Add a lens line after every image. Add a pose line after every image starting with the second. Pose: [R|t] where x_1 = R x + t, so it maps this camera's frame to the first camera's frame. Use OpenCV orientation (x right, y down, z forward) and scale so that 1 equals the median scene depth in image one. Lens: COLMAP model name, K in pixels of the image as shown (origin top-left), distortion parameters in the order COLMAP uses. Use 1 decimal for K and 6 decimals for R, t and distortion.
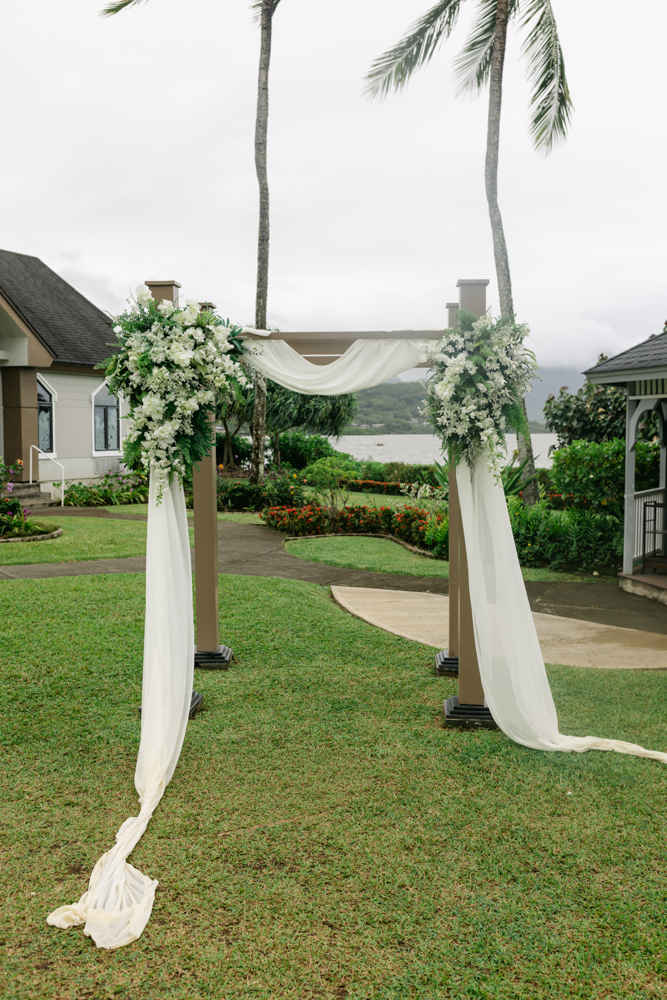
lens RADIAL K [[1035.6, 0, 315.6], [0, 1035.6, 505.9], [0, 0, 1]] dist [0.007860, 0.000000]
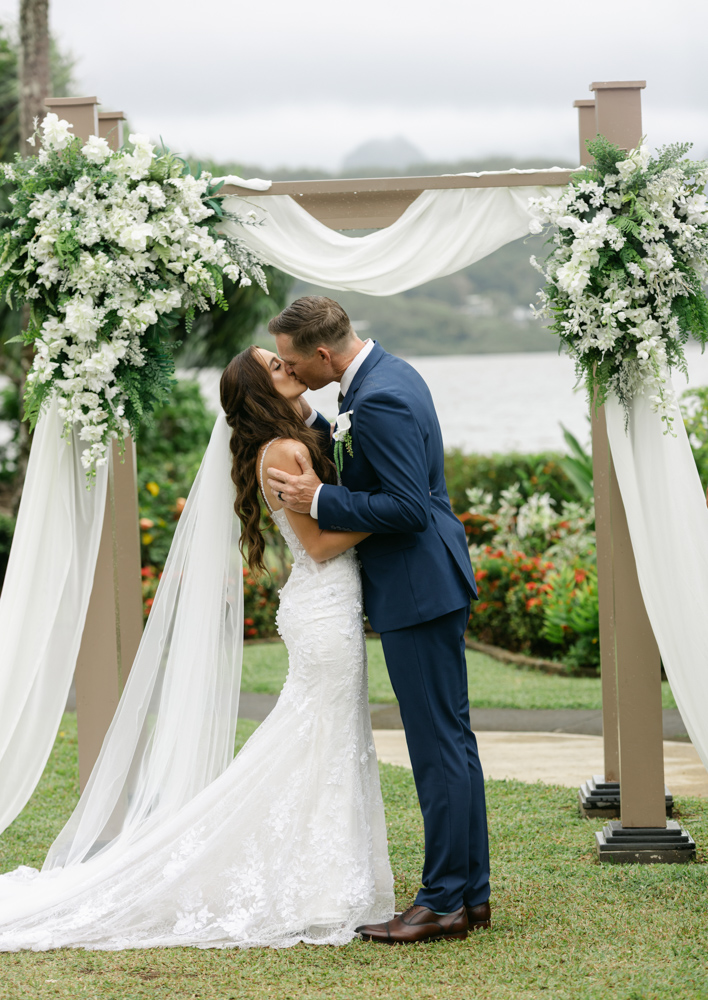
lens RADIAL K [[3381.4, 0, 353.4], [0, 3381.4, 500.0], [0, 0, 1]] dist [0.063990, 0.000000]
pose [[0.997977, -0.035158, 0.052963, -0.107795], [0.036970, 0.998751, -0.033618, 0.076166], [-0.051715, 0.035508, 0.998030, -0.912940]]
